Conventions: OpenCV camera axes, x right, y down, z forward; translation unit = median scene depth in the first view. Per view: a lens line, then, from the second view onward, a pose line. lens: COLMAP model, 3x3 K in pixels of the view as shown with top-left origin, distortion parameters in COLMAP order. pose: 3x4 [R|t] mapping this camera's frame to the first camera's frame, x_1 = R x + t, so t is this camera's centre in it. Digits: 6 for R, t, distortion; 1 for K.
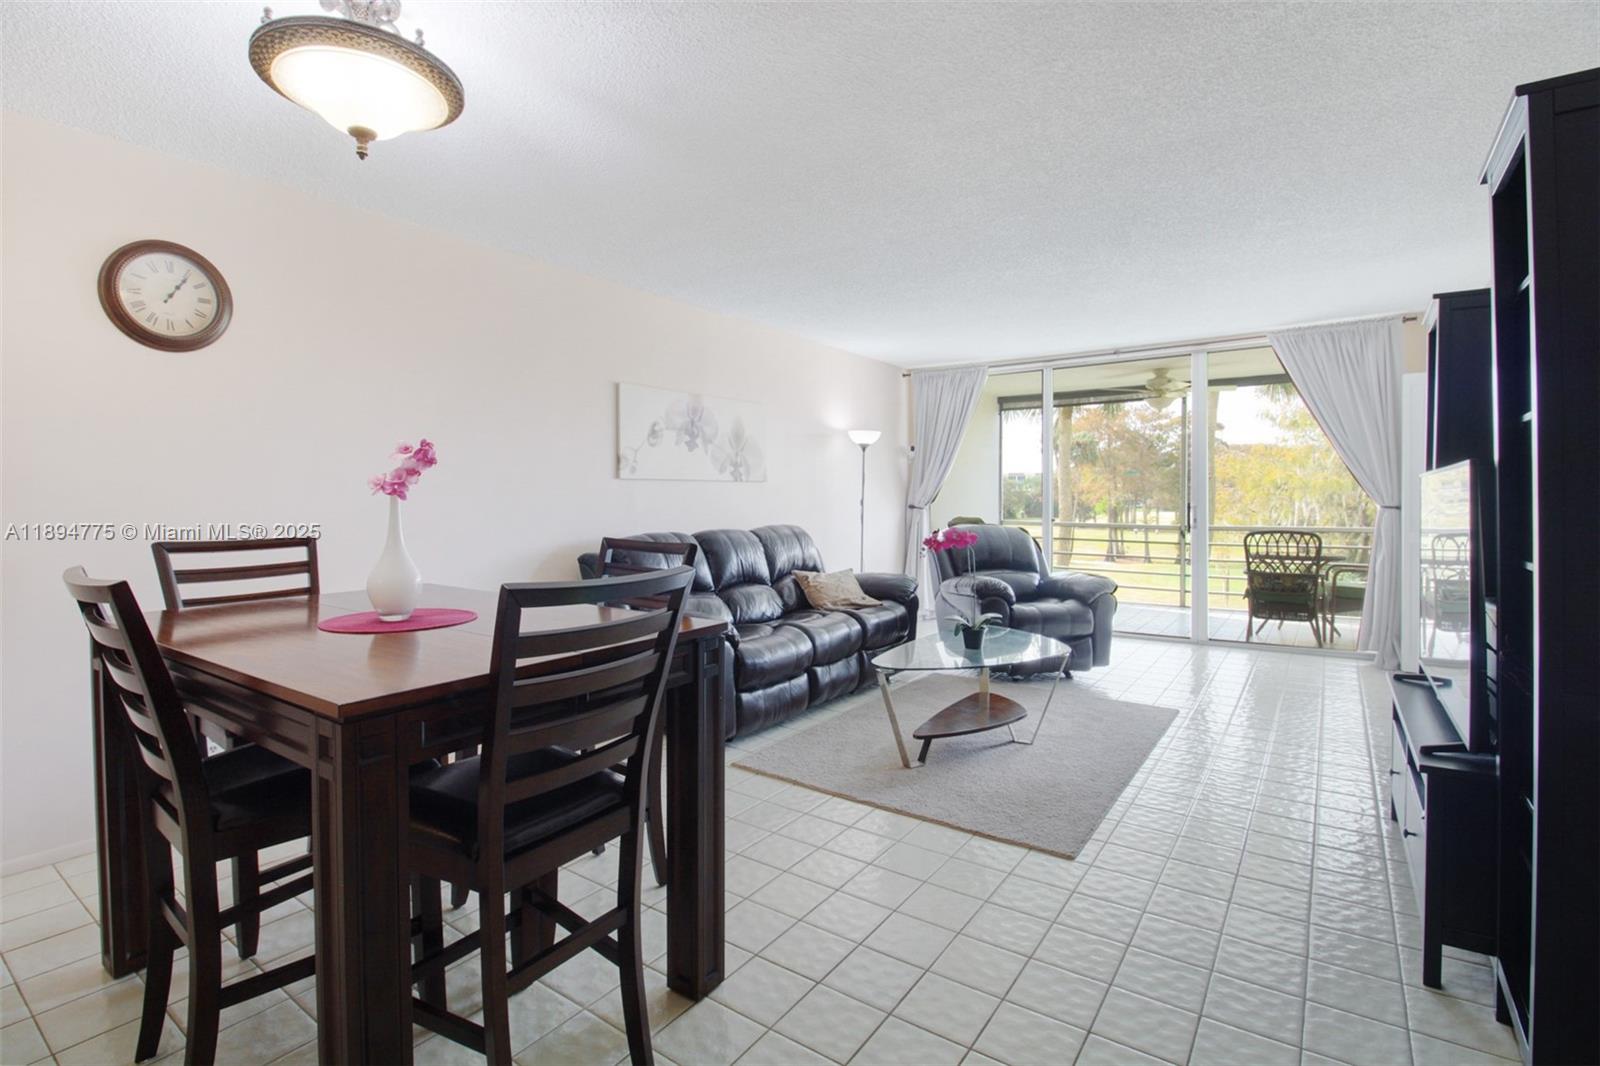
lens RADIAL K [[764.8, 0, 804.2], [0, 764.8, 512.1], [0, 0, 1]] dist [-0.007546, -0.001246]
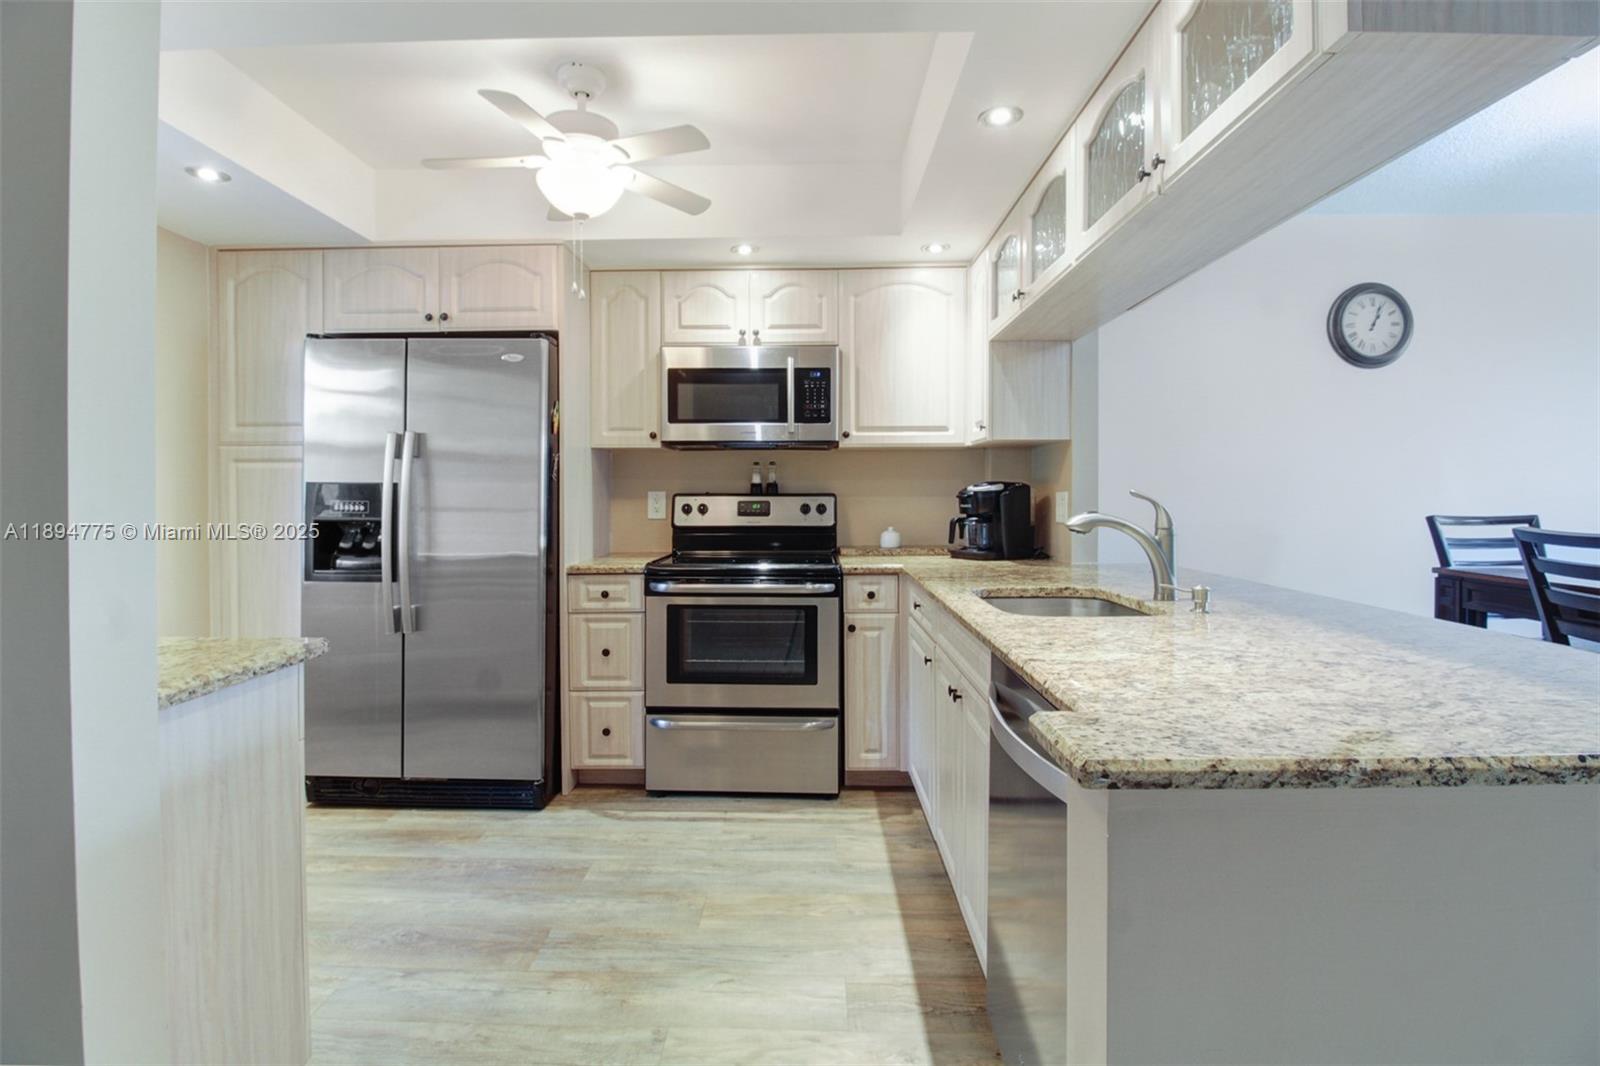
lens RADIAL K [[764.8, 0, 789.5], [0, 764.8, 495.3], [0, 0, 1]] dist [-0.007546, -0.001246]
pose [[0.550143, 0.007766, -0.835034, -0.142602], [-0.014966, 0.999888, -0.000561, 0.008592], [0.834936, 0.012805, 0.550198, -0.245943]]
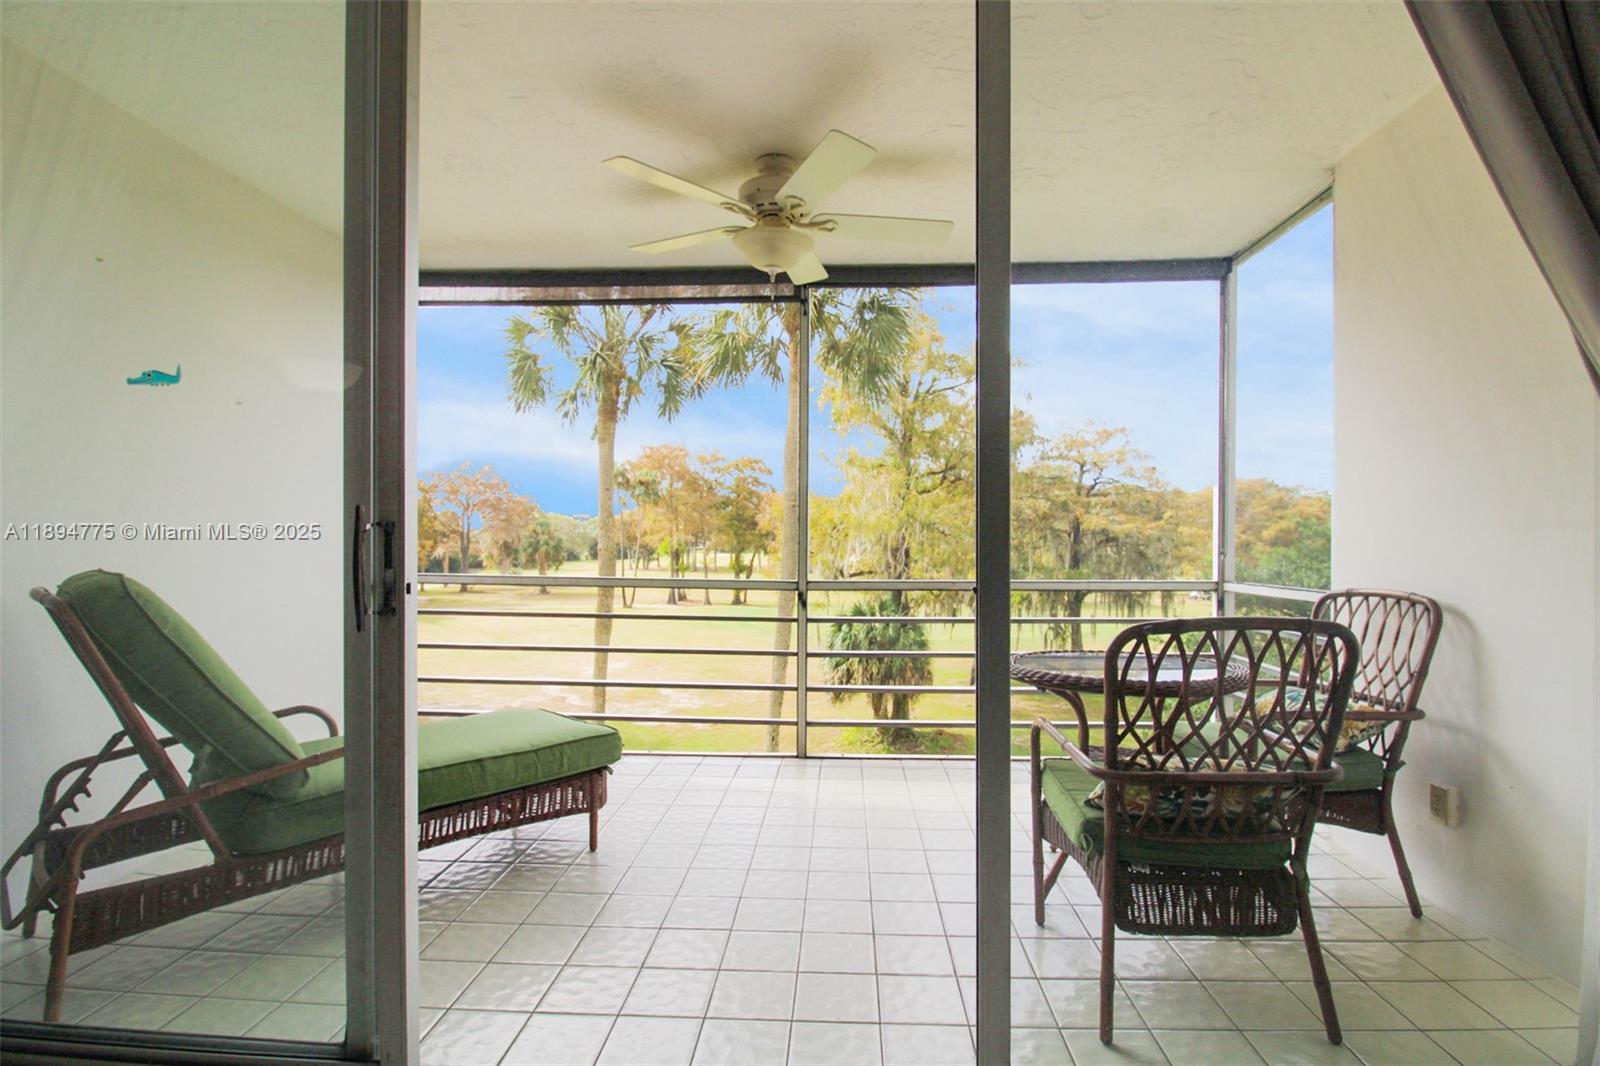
lens RADIAL K [[764.8, 0, 809.7], [0, 764.8, 537.5], [0, 0, 1]] dist [-0.007546, -0.001246]
pose [[0.848782, 0.003881, 0.528729, 0.355969], [0.007672, 0.999777, -0.019655, 0.000391], [-0.528687, 0.020739, 0.848563, 0.847219]]
